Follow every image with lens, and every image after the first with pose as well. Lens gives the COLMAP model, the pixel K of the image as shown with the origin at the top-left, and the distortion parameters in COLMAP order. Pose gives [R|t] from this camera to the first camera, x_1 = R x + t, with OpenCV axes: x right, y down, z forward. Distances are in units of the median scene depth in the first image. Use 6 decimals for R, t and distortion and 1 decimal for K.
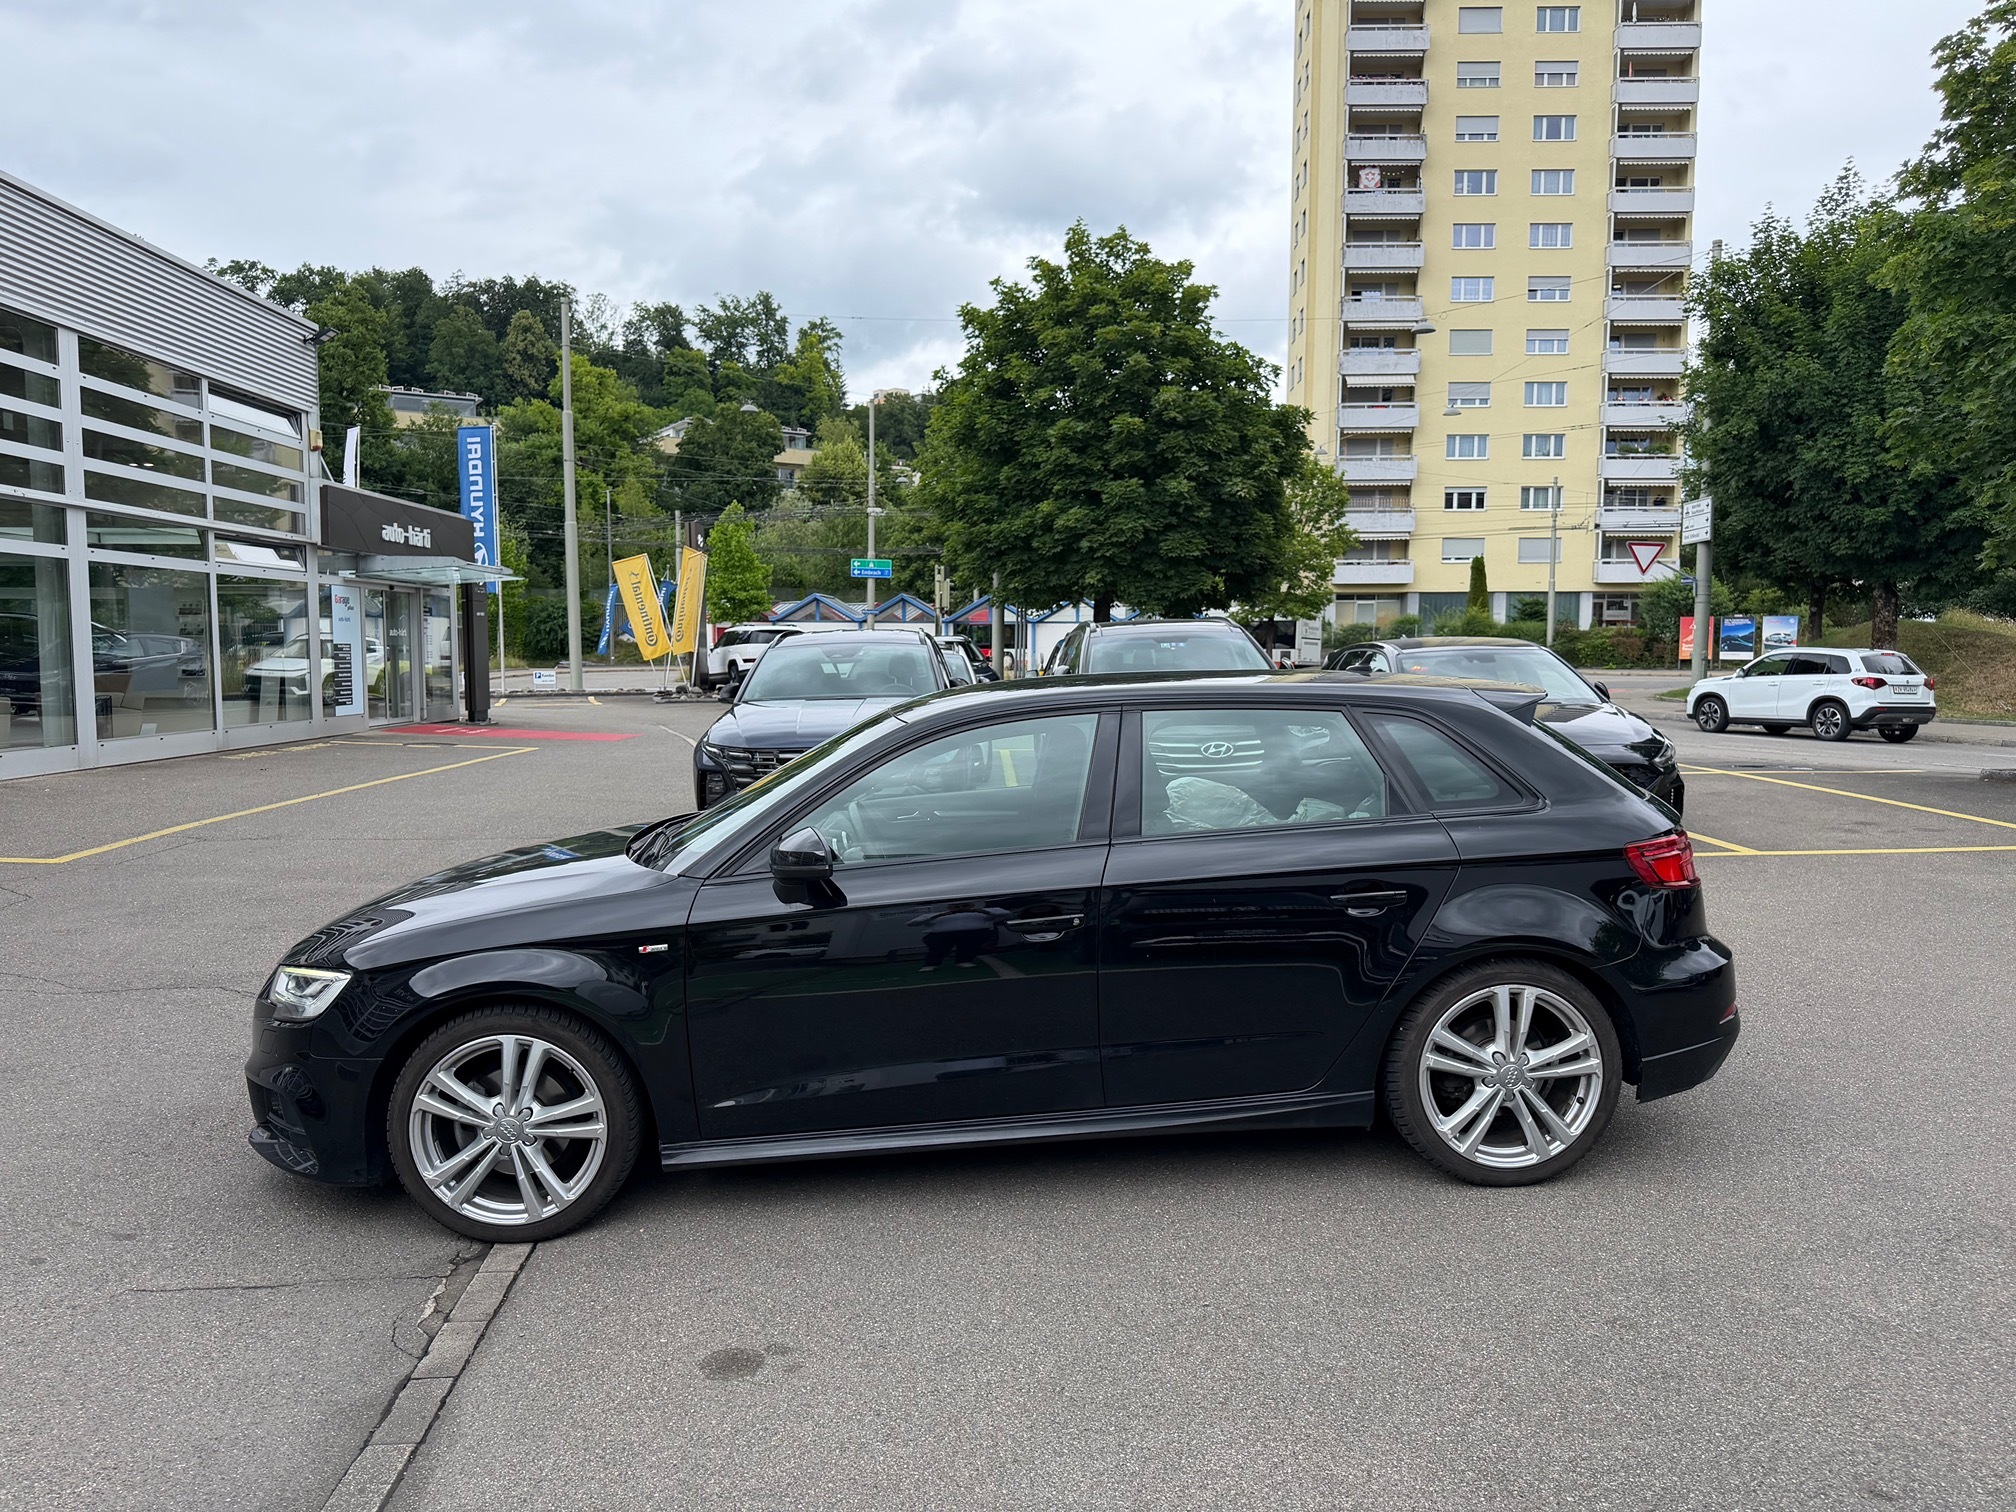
lens RADIAL K [[1399.5, 0, 1006.0], [0, 1399.5, 780.7], [0, 0, 1]] dist [0.049674, -0.072842]
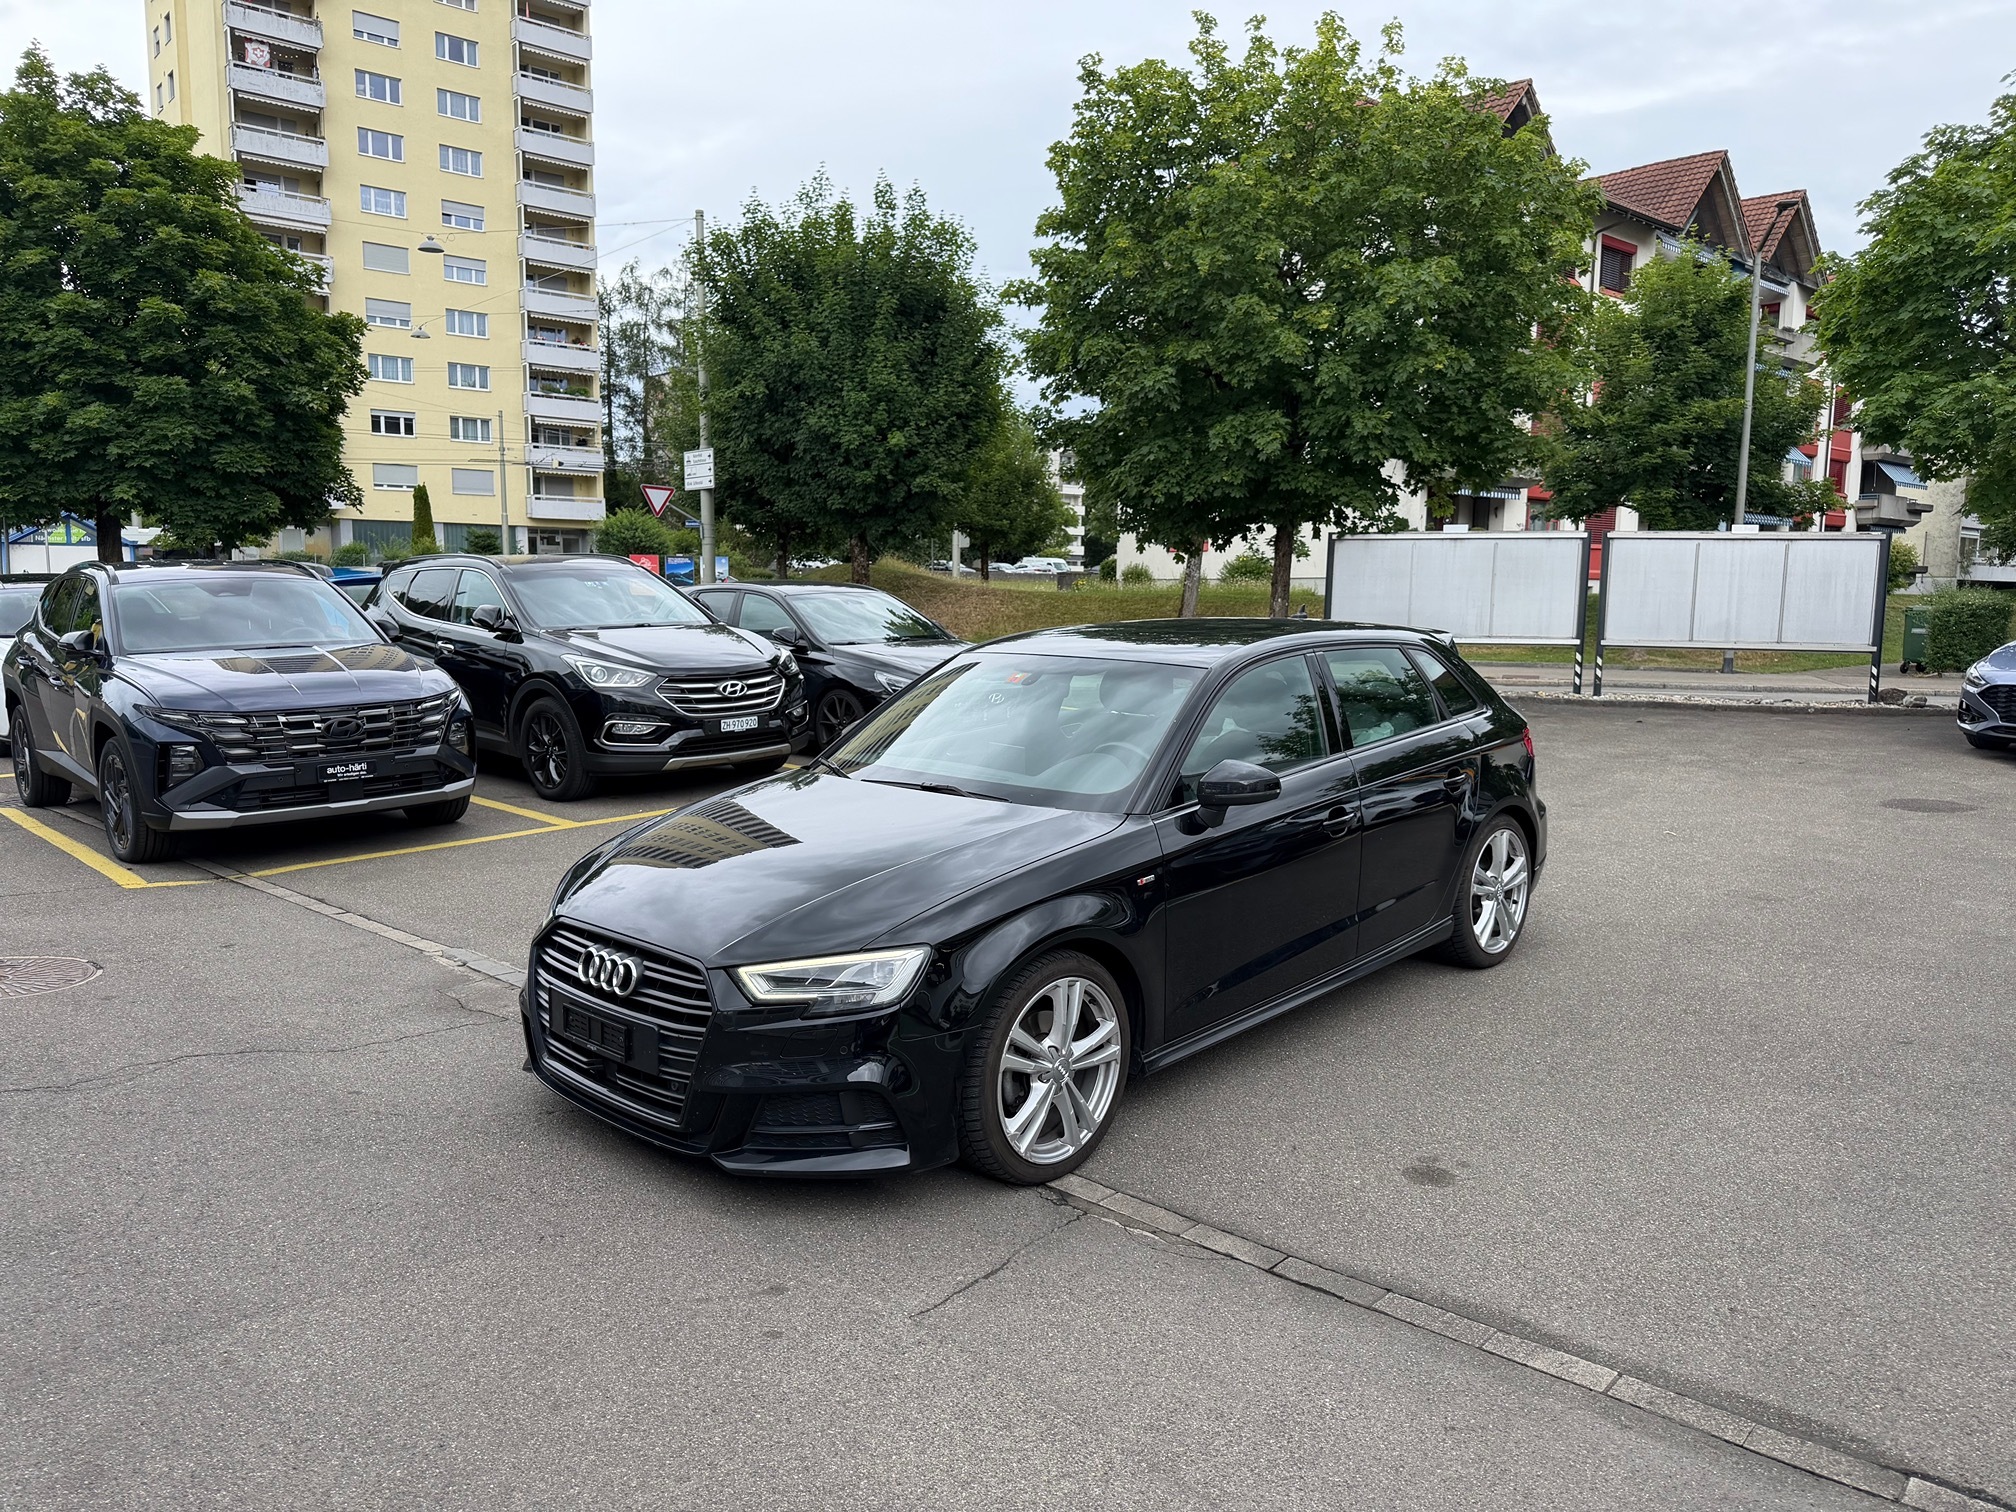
lens RADIAL K [[1399.5, 0, 1006.0], [0, 1399.5, 780.7], [0, 0, 1]] dist [0.049674, -0.072842]
pose [[0.733750, -0.083493, 0.674270, -0.124948], [0.051516, 0.996400, 0.067322, -0.004051], [-0.677464, -0.014662, 0.735410, 0.032569]]
